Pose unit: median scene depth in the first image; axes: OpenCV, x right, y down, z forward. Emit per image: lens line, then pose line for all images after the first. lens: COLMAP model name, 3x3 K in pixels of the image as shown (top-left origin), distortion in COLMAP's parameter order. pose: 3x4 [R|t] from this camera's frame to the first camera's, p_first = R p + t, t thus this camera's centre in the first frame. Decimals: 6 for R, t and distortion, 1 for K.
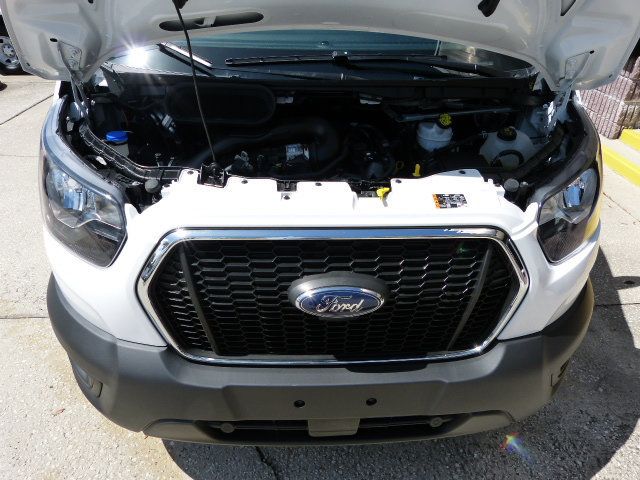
lens RADIAL K [[474.7, 0, 319.4], [0, 474.7, 240.8], [0, 0, 1]] dist [-0.037680, 0.026817]
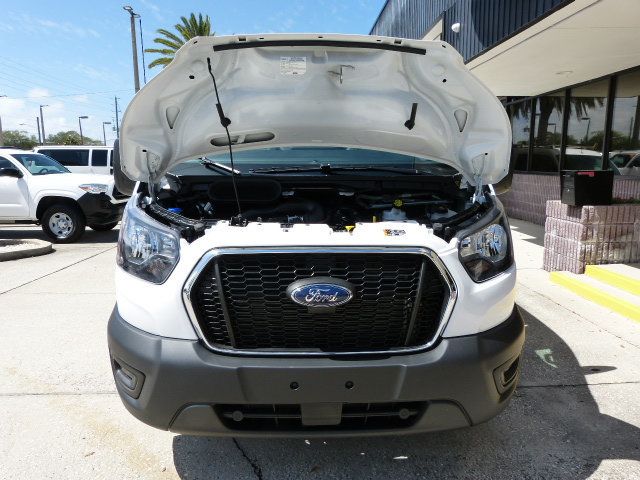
lens RADIAL K [[474.7, 0, 319.5], [0, 474.7, 243.3], [0, 0, 1]] dist [-0.037680, 0.026817]
pose [[0.999641, -0.016935, -0.020761, 0.061760], [0.007938, 0.927303, -0.374228, 0.469248], [0.025590, 0.373929, 0.927104, -0.362117]]
